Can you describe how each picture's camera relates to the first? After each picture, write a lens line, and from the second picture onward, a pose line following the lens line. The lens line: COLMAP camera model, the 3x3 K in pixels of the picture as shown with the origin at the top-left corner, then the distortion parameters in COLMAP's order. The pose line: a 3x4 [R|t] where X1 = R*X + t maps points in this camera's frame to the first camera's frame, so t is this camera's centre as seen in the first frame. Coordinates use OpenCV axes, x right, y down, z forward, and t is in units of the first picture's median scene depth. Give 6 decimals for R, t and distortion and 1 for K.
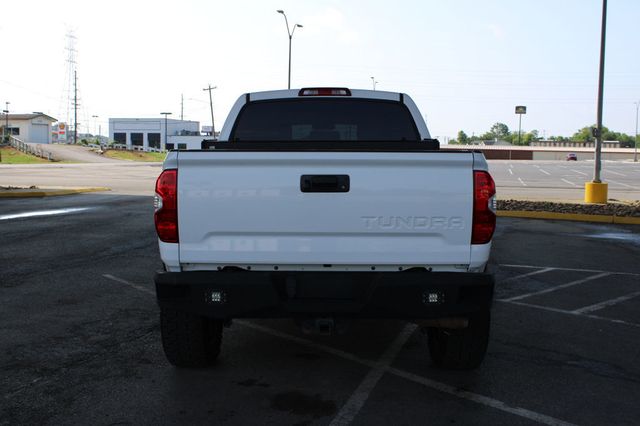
lens RADIAL K [[707.0, 0, 308.3], [0, 707.0, 212.8], [0, 0, 1]] dist [-0.100226, 0.028364]
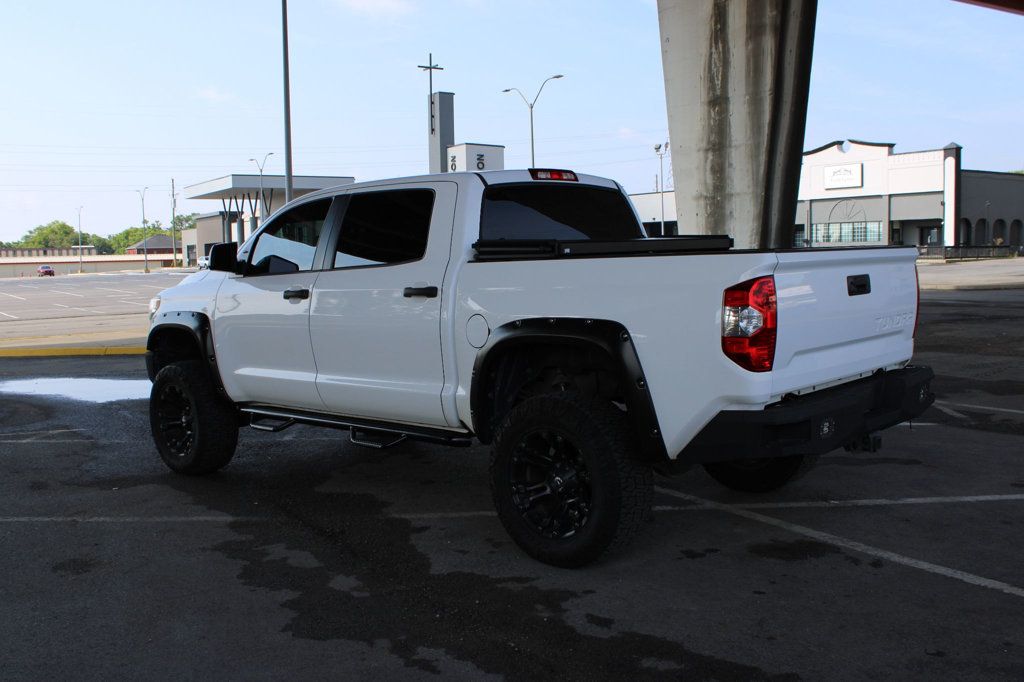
lens RADIAL K [[1021.8, 0, 512.0], [0, 1021.8, 341.0], [0, 0, 1]] dist [-0.163577, 0.230485]
pose [[0.658820, -0.089984, 0.746900, -0.828969], [0.096067, 0.994756, 0.035107, -0.038828], [-0.746142, 0.048623, 0.664009, 0.326678]]
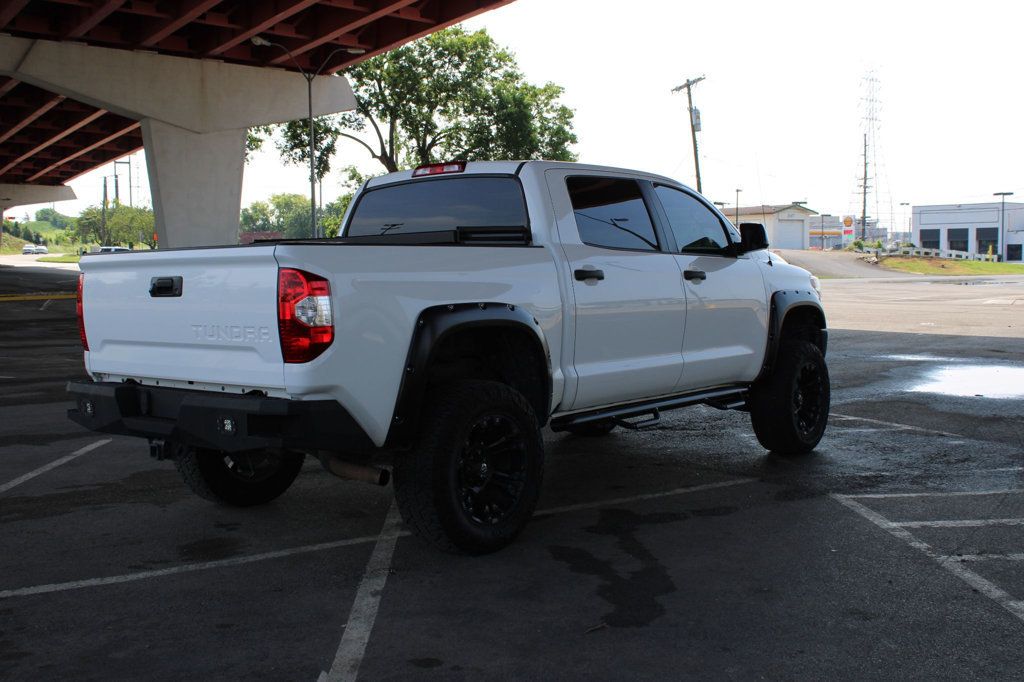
lens RADIAL K [[1131.2, 0, 493.3], [0, 1131.2, 340.7], [0, 0, 1]] dist [-0.100226, 0.028364]
pose [[0.770105, 0.021556, -0.637553, 0.829444], [-0.032549, 0.999455, -0.005525, 0.013513], [0.637087, 0.025006, 0.770386, 0.127381]]
